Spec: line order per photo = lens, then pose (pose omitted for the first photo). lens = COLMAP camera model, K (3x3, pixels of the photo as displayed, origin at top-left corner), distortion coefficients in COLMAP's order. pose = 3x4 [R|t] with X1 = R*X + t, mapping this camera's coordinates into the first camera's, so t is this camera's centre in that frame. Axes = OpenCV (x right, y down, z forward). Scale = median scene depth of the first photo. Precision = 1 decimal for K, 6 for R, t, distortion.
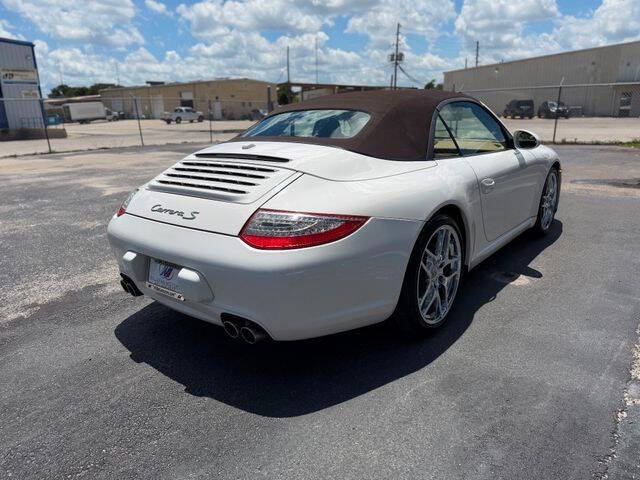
lens RADIAL K [[451.4, 0, 315.6], [0, 451.4, 242.1], [0, 0, 1]] dist [0.013166, -0.019903]
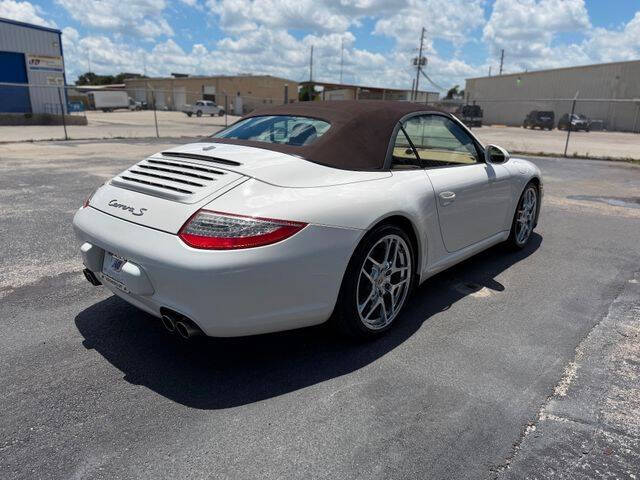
lens RADIAL K [[451.4, 0, 319.7], [0, 451.4, 240.3], [0, 0, 1]] dist [0.013166, -0.019903]
pose [[0.998053, 0.057700, -0.023676, 0.115669], [-0.057760, 0.998329, -0.001845, -0.010413], [0.023530, 0.003208, 0.999718, -0.027338]]
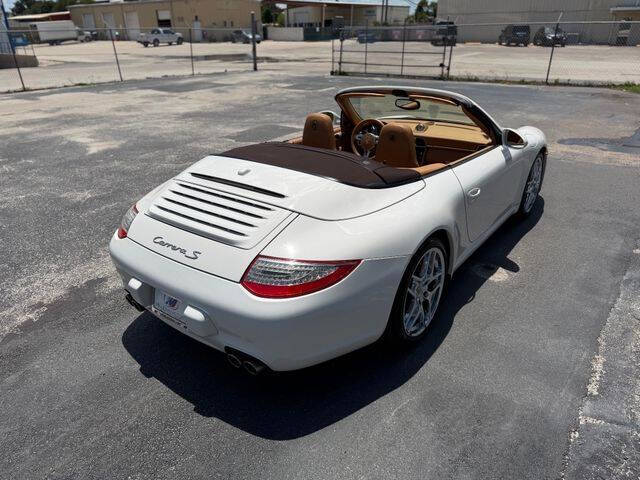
lens RADIAL K [[451.4, 0, 316.3], [0, 451.4, 241.6], [0, 0, 1]] dist [0.013166, -0.019903]
pose [[0.999567, -0.005861, 0.028823, -0.011769], [0.001289, 0.987733, 0.156144, -0.173782], [-0.029384, -0.156039, 0.987314, -0.033138]]
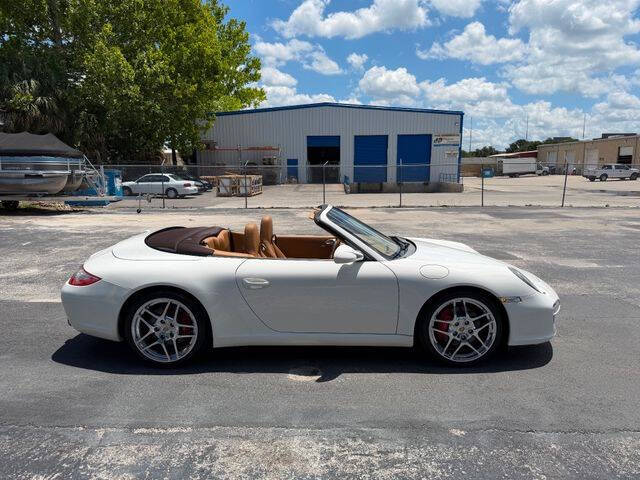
lens RADIAL K [[451.4, 0, 316.0], [0, 451.4, 240.5], [0, 0, 1]] dist [0.013166, -0.019903]
pose [[0.616071, 0.136547, -0.775765, 1.381585], [-0.223616, 0.974659, -0.006029, -0.261088], [0.755283, 0.177188, 0.630993, 0.294443]]
